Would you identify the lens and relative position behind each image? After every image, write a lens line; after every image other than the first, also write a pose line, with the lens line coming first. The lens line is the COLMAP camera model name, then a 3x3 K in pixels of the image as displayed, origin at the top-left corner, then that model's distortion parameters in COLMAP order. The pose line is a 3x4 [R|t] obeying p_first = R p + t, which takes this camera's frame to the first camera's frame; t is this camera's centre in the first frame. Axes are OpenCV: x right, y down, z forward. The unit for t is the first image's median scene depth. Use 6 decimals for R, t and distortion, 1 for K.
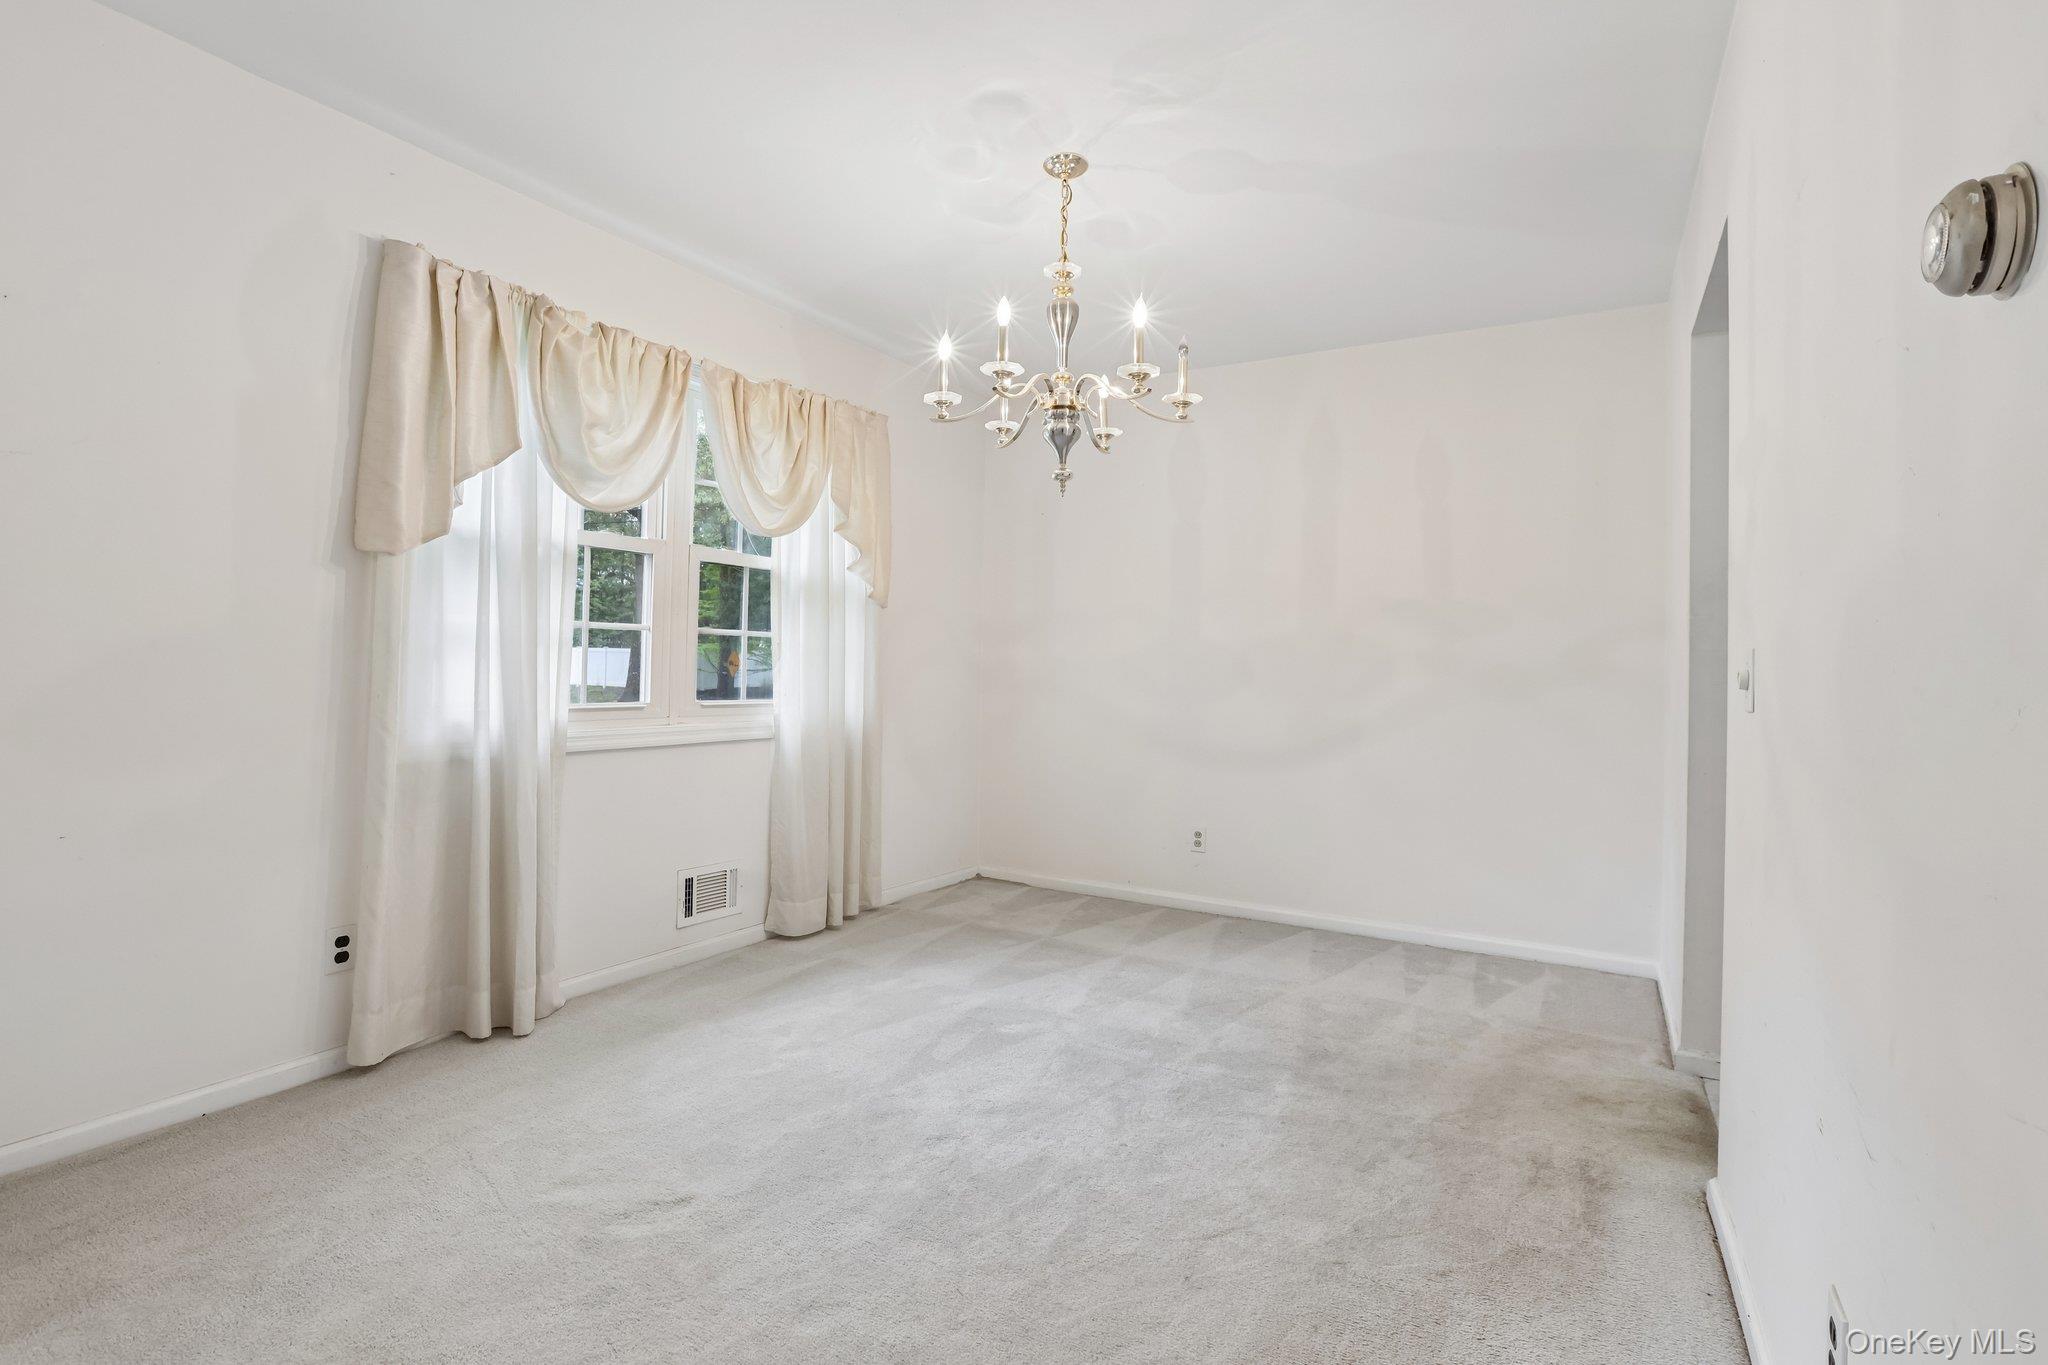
lens RADIAL K [[944.0, 0, 1022.8], [0, 944.0, 688.4], [0, 0, 1]] dist [-0.058634, 0.019025]
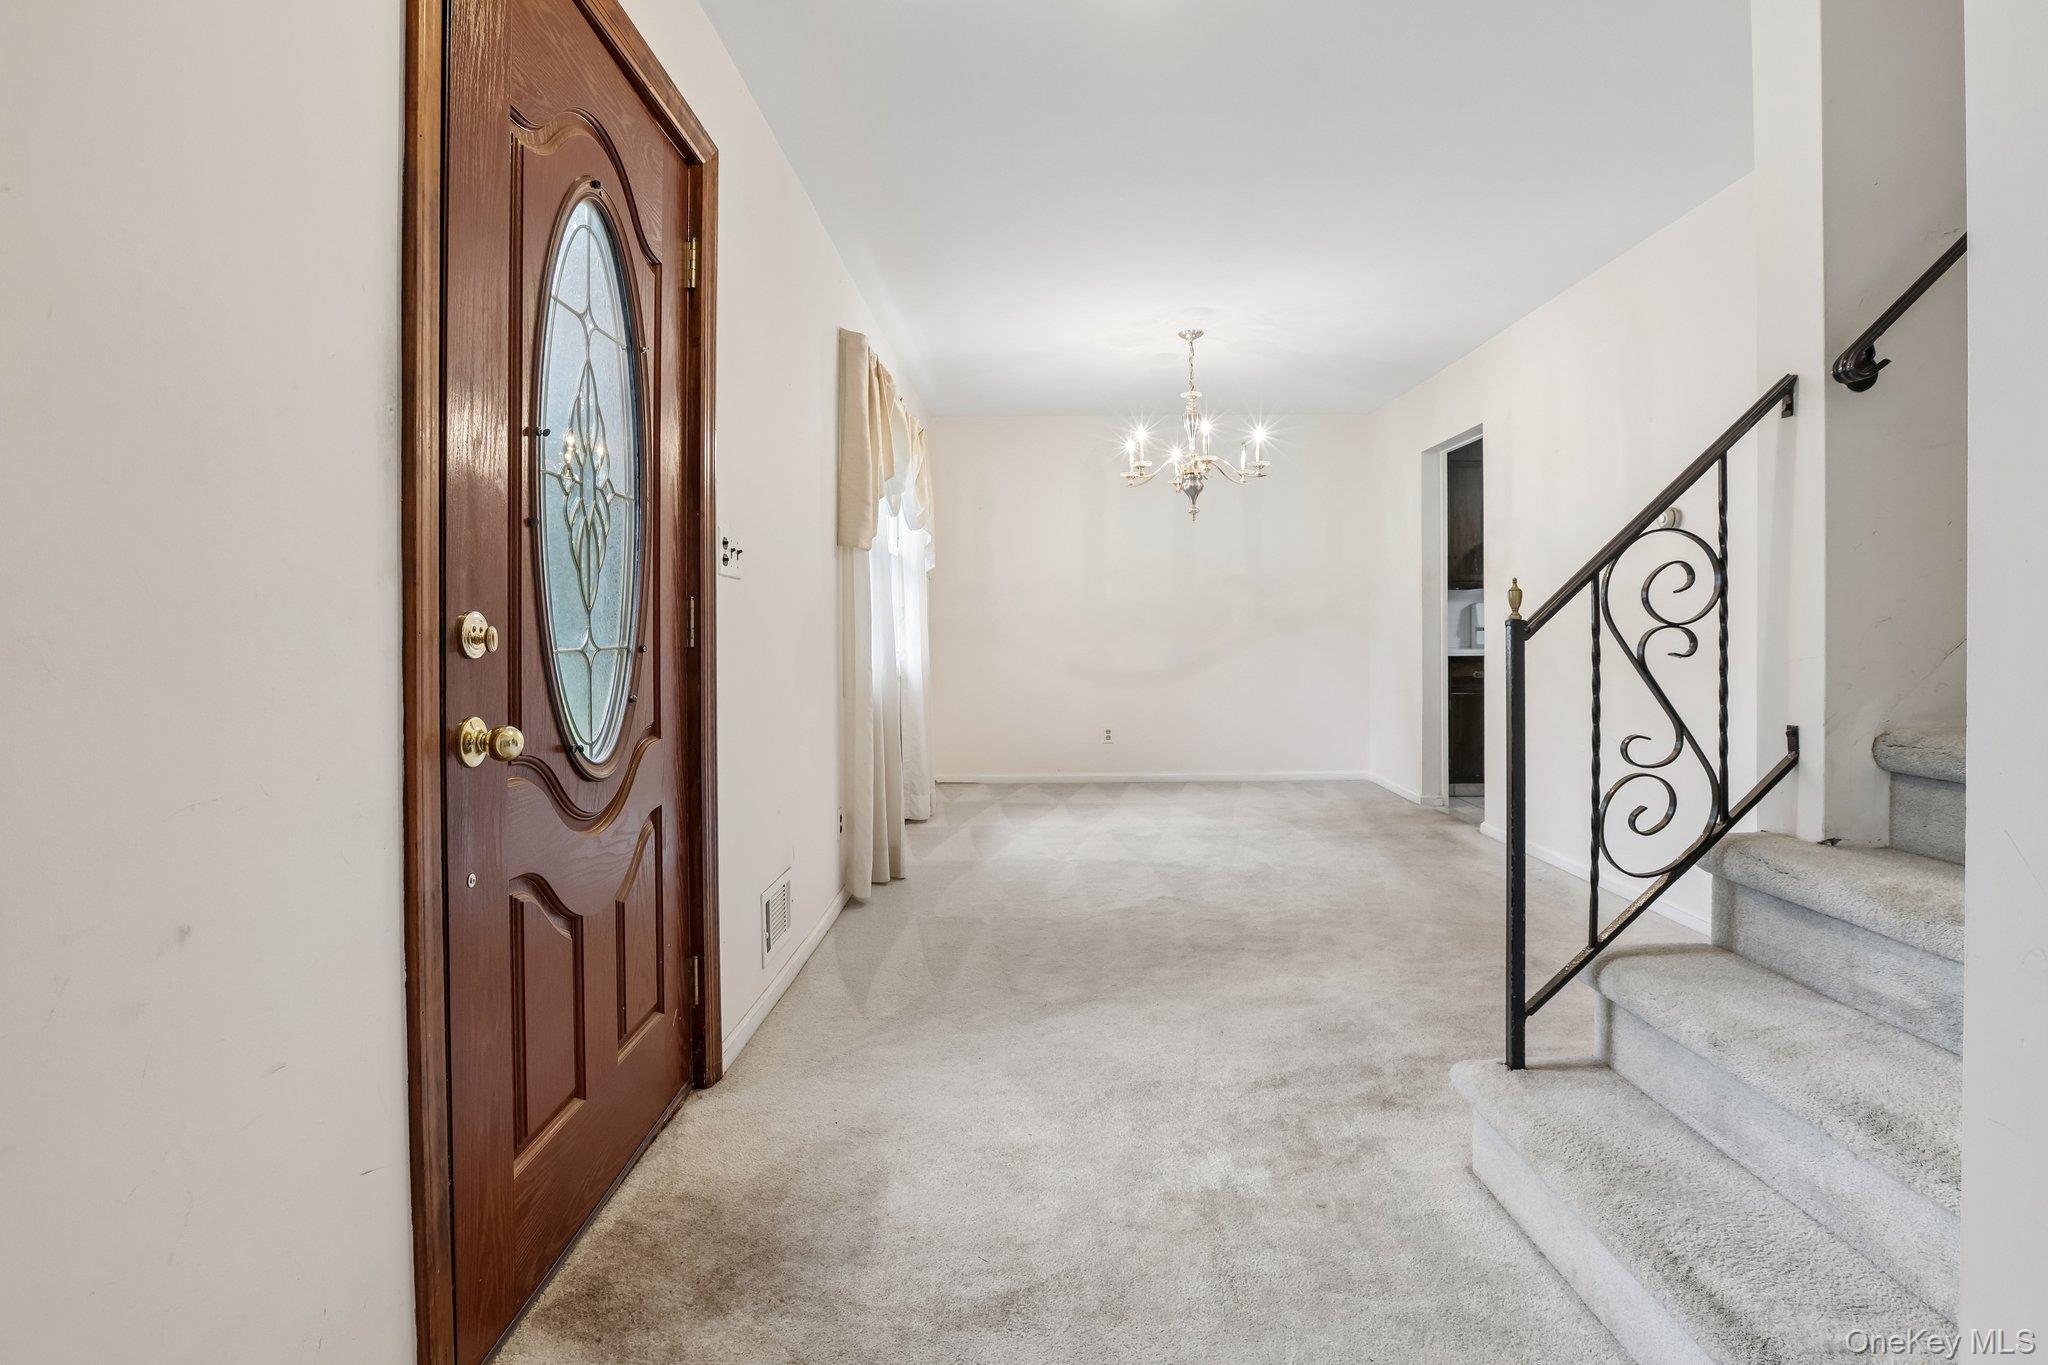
lens RADIAL K [[969.9, 0, 1012.2], [0, 969.9, 636.5], [0, 0, 1]] dist [0.000619, 0.000169]
pose [[0.868007, -0.026485, 0.495846, -1.172688], [0.028182, 0.999595, 0.004057, -0.006978], [-0.495752, 0.010453, 0.868401, -0.423350]]
